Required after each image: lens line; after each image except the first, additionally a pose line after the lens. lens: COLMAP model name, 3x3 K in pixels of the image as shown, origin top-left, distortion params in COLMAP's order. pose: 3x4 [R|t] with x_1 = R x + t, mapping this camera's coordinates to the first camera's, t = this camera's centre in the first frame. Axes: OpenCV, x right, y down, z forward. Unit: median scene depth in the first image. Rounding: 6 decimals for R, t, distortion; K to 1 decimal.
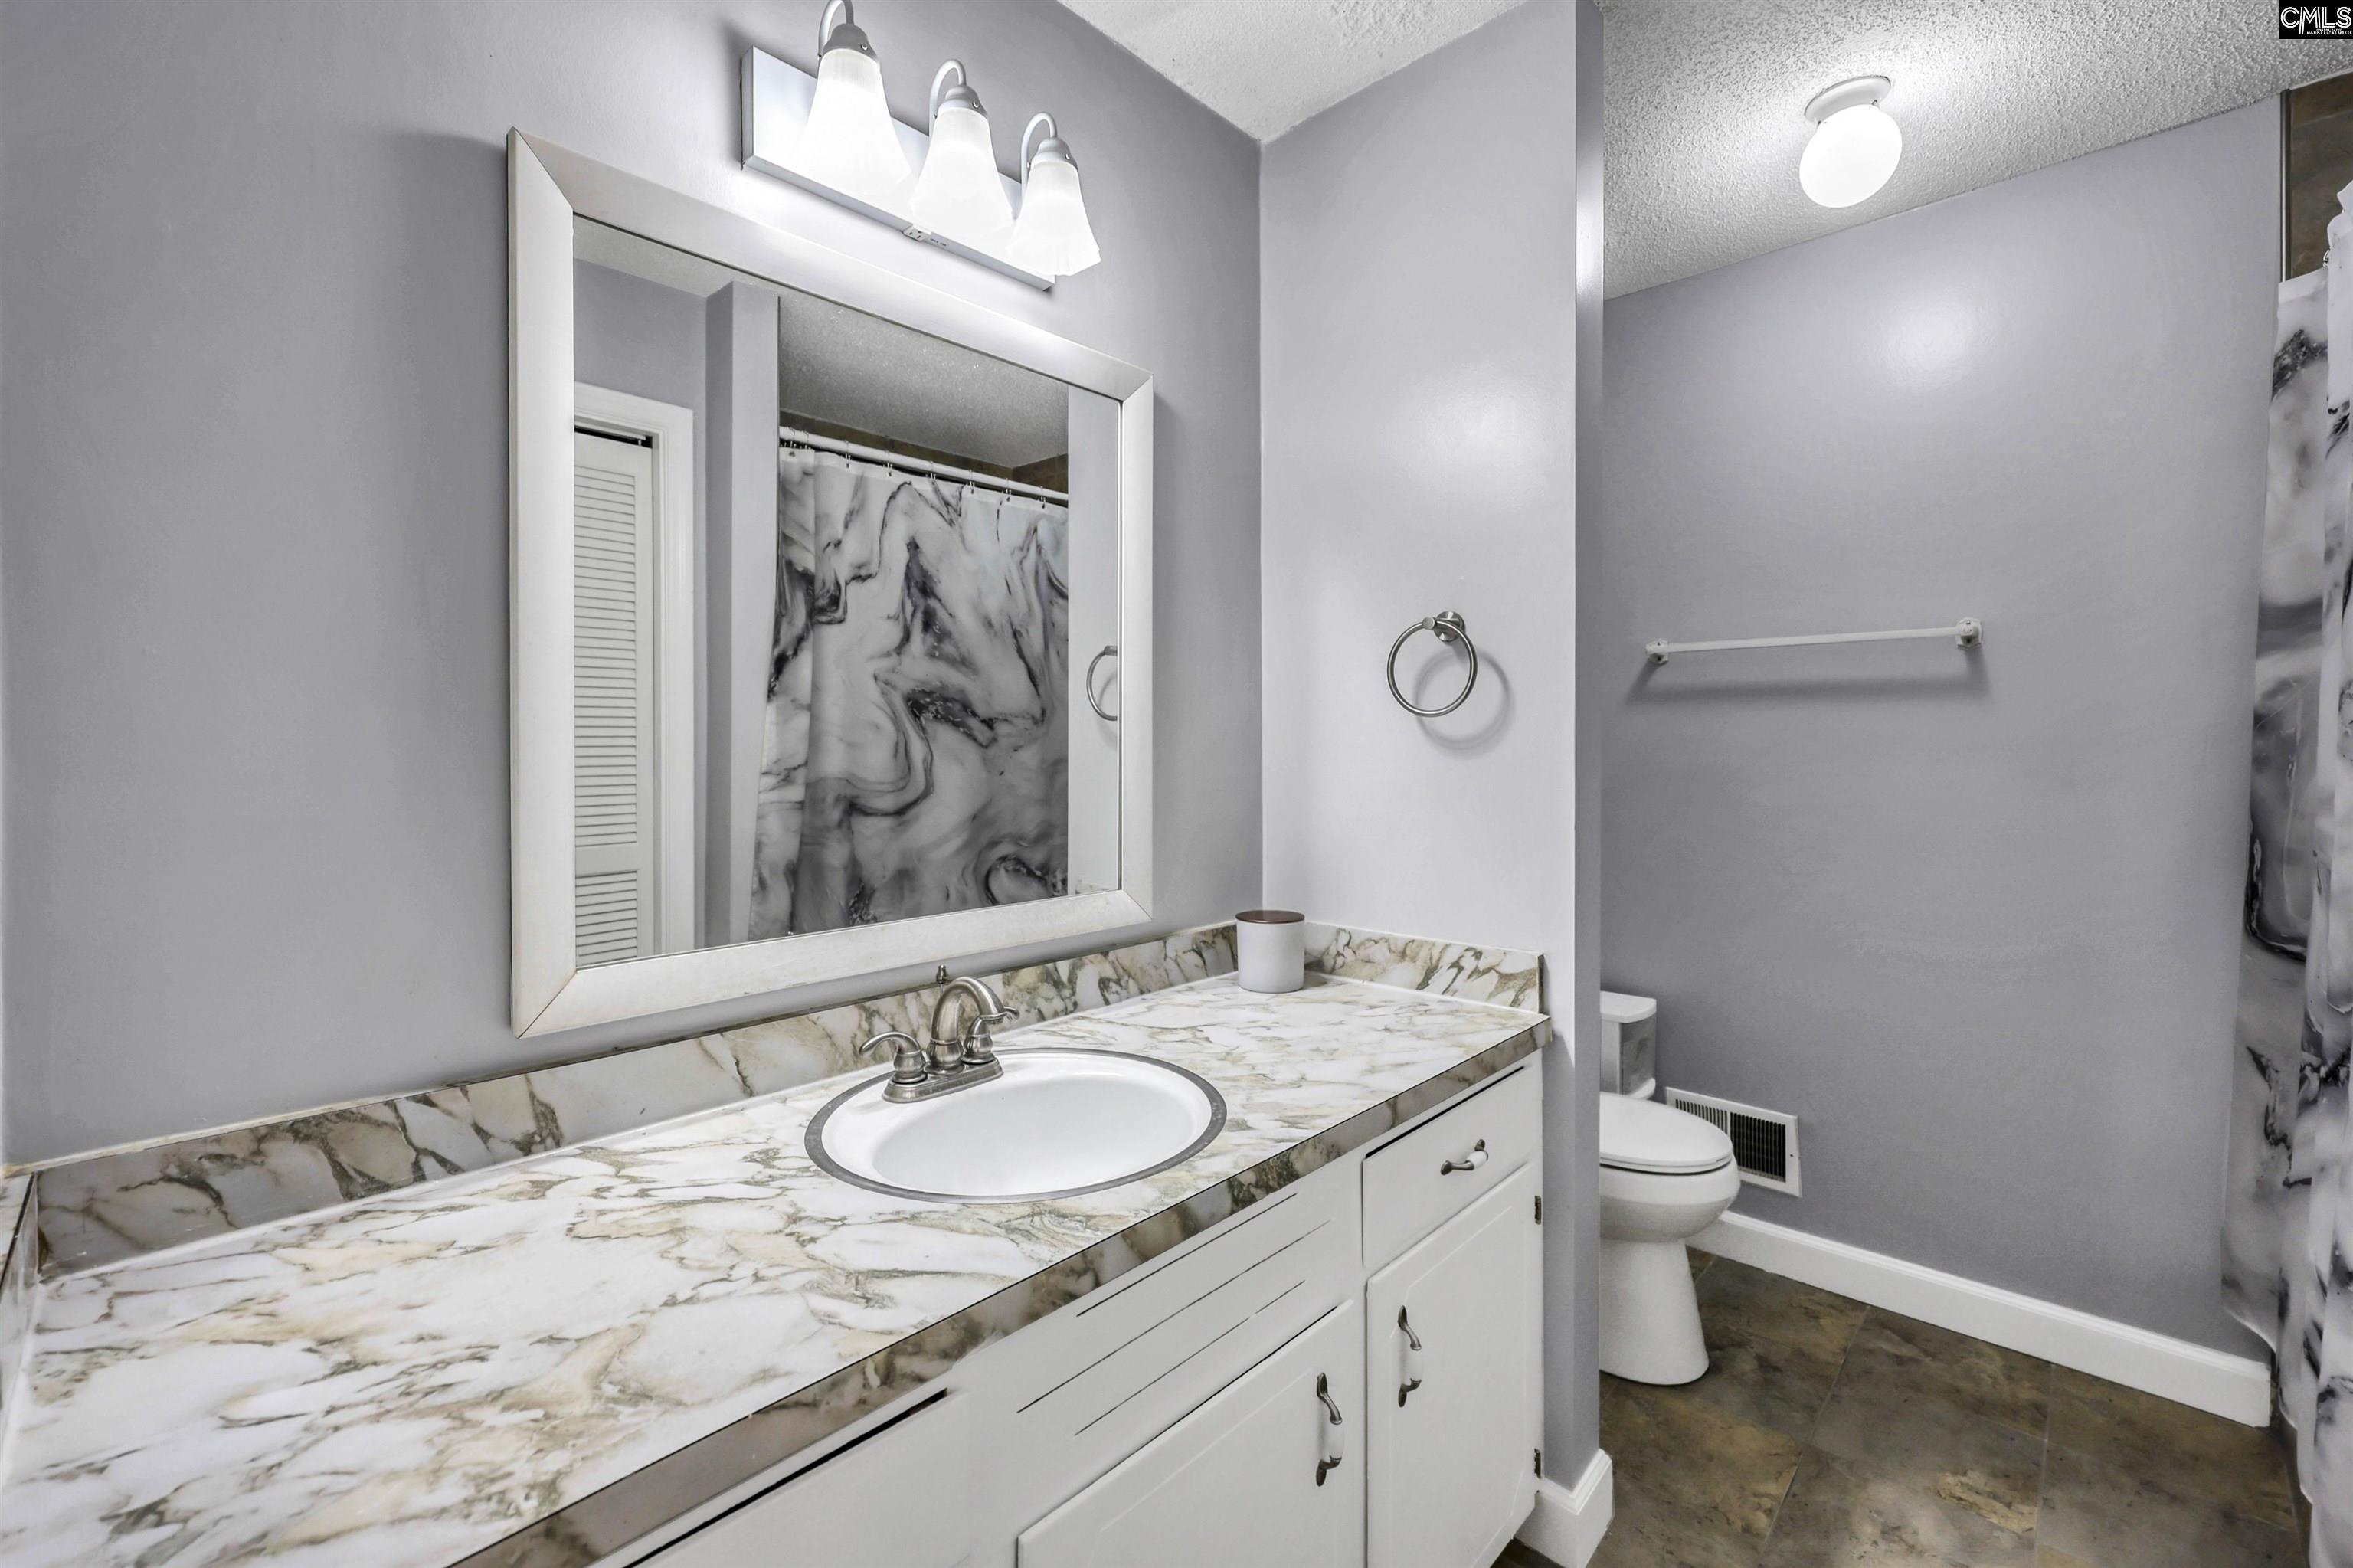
lens RADIAL K [[999.8, 0, 1185.7], [0, 999.8, 748.0], [0, 0, 1]] dist [-0.000262, 0.000322]
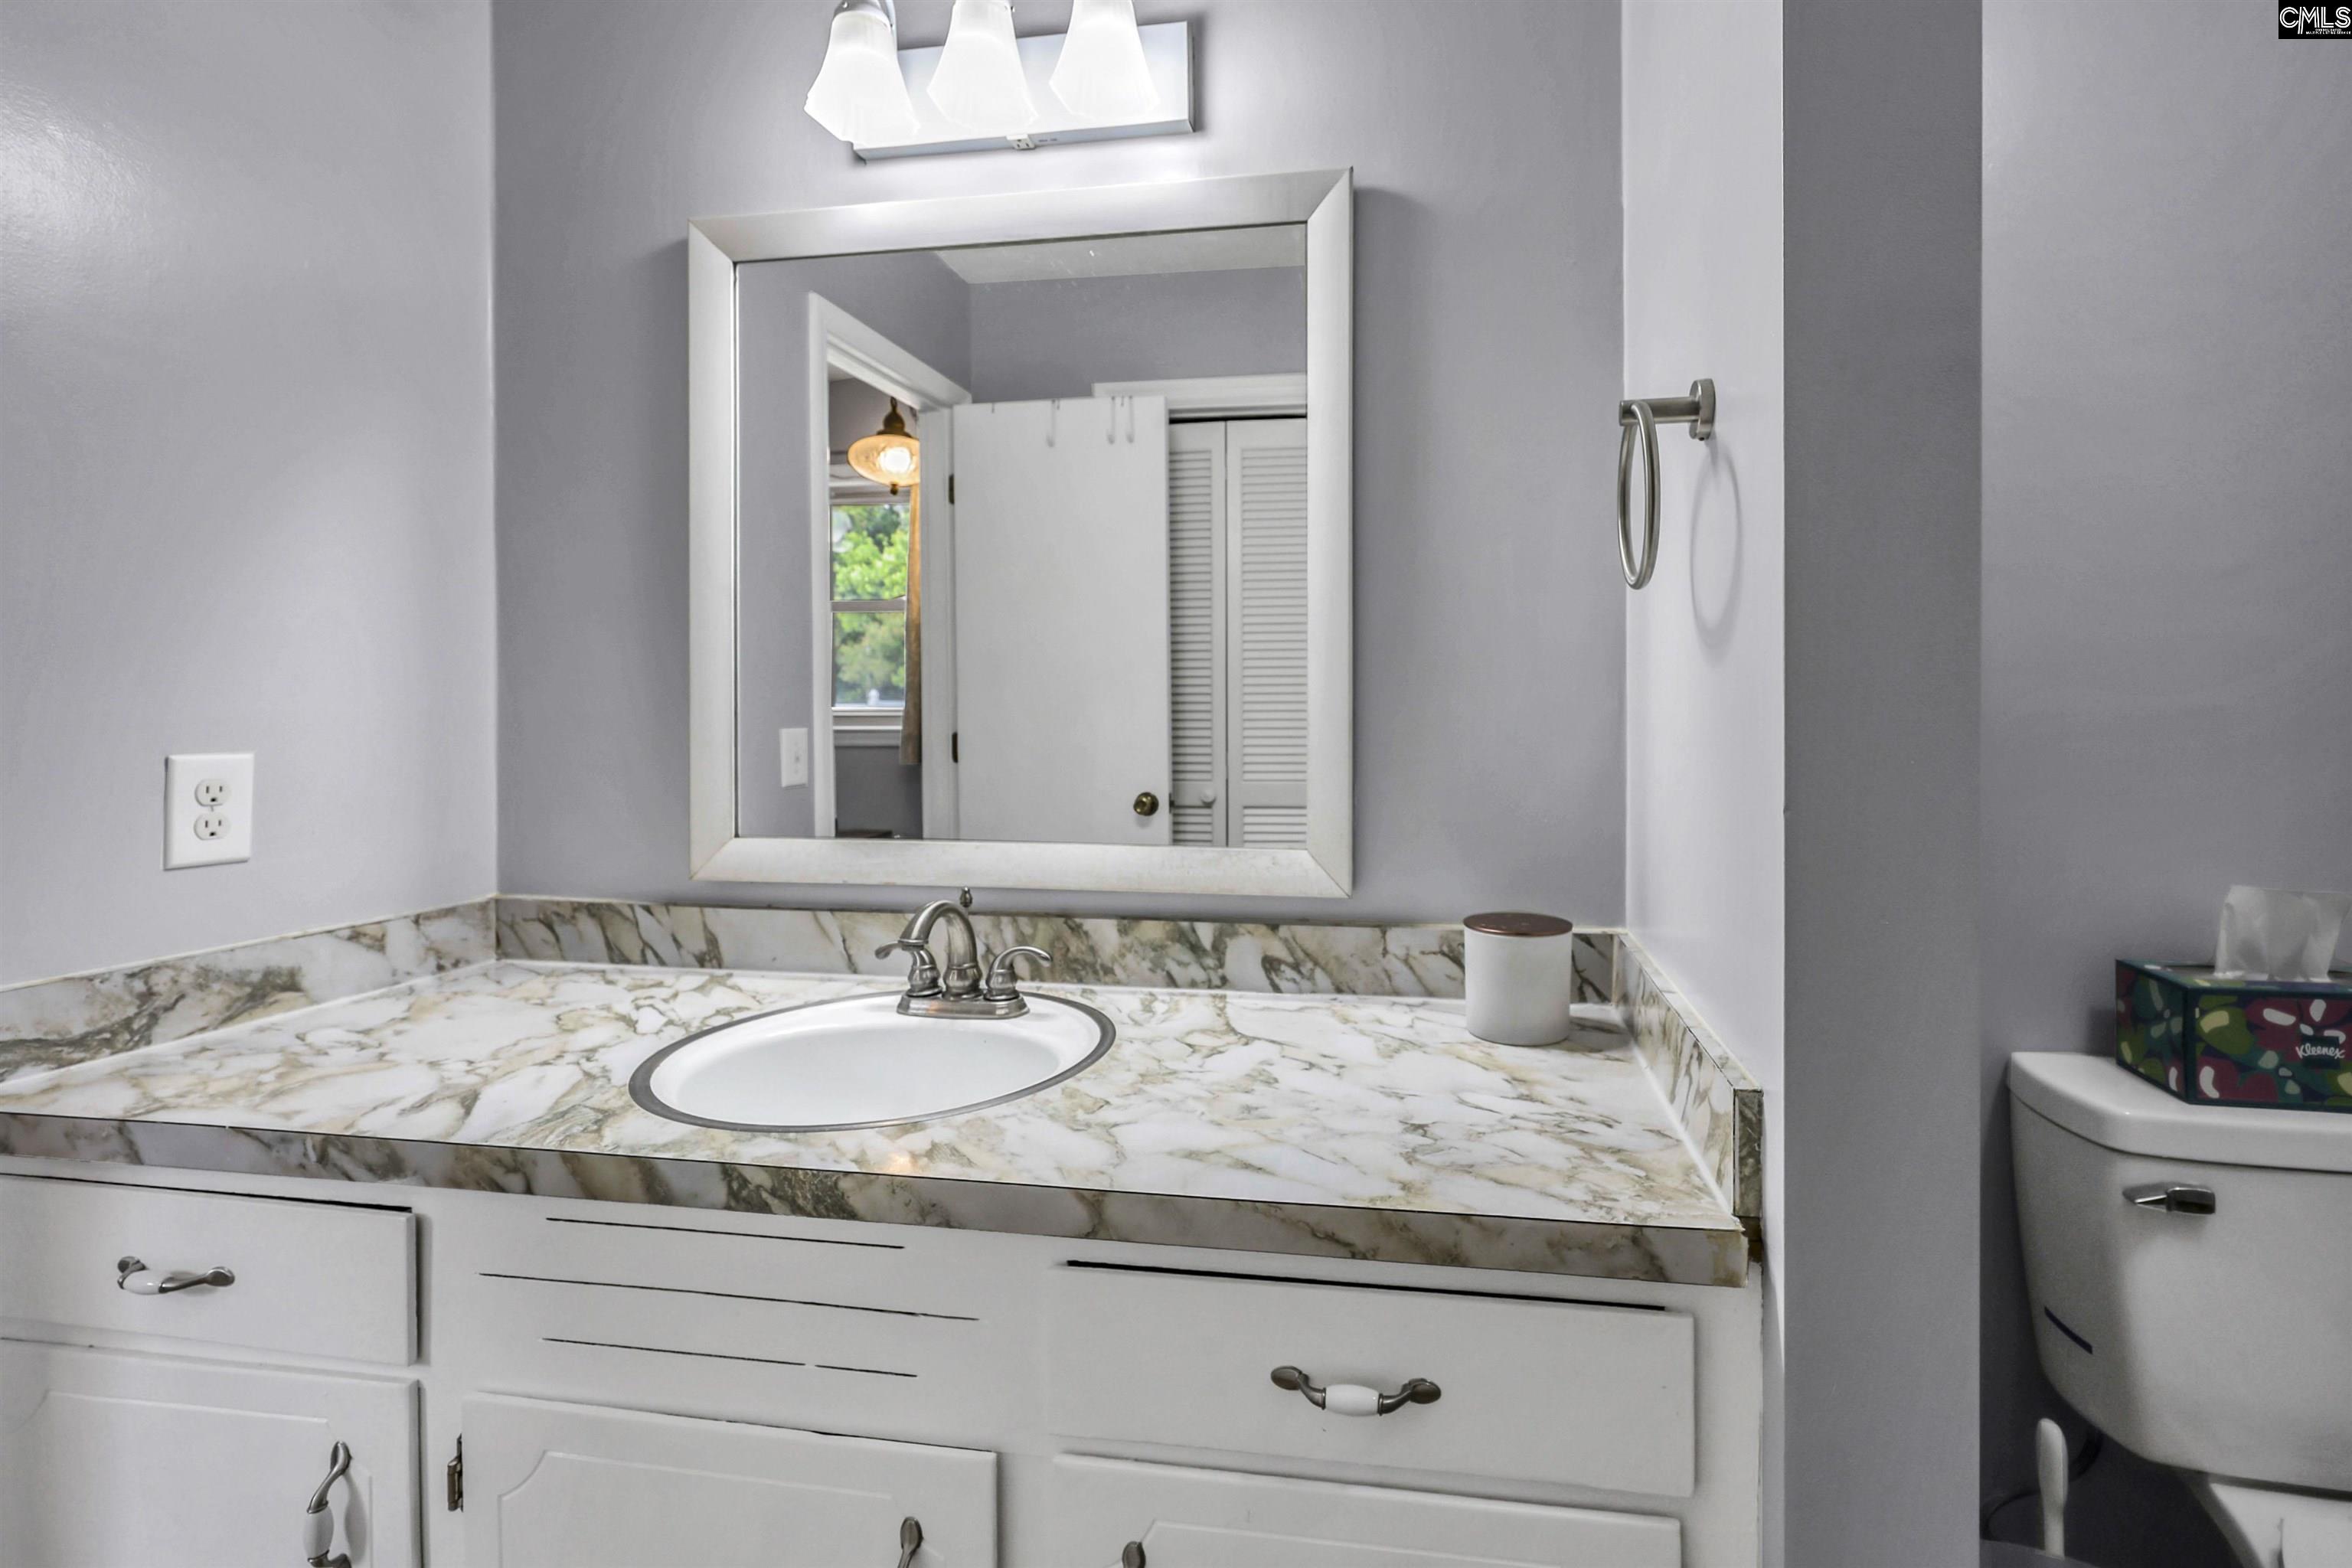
lens RADIAL K [[1010.1, 0, 1175.6], [0, 1010.1, 708.3], [0, 0, 1]] dist [-0.000537, -0.000026]
pose [[0.562036, 0.002054, -0.827110, 0.786452], [-0.004421, 0.999990, -0.000521, 0.048243], [0.827101, 0.003949, 0.562040, 0.708040]]
